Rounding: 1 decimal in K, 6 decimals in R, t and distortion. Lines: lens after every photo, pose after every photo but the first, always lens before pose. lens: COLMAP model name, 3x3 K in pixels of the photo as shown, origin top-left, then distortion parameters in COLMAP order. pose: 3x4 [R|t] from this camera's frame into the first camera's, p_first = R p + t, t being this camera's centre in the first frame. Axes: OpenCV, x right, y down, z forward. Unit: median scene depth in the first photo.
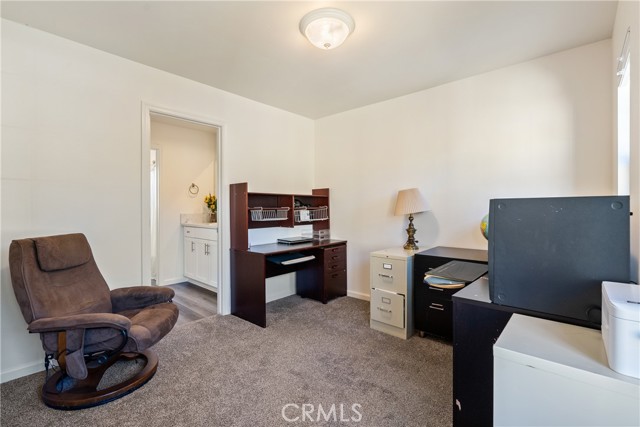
lens RADIAL K [[293.2, 0, 320.8], [0, 293.2, 214.7], [0, 0, 1]] dist [-0.003918, -0.001189]
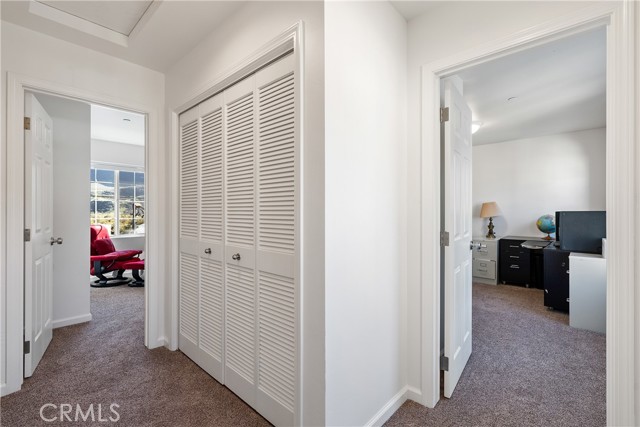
lens RADIAL K [[293.2, 0, 317.6], [0, 293.2, 213.3], [0, 0, 1]] dist [-0.003918, -0.001189]
pose [[0.999725, 0.009371, -0.021497, -0.351945], [-0.009521, 0.999931, -0.006856, -0.001300], [0.021431, 0.007059, 0.999745, -0.383060]]
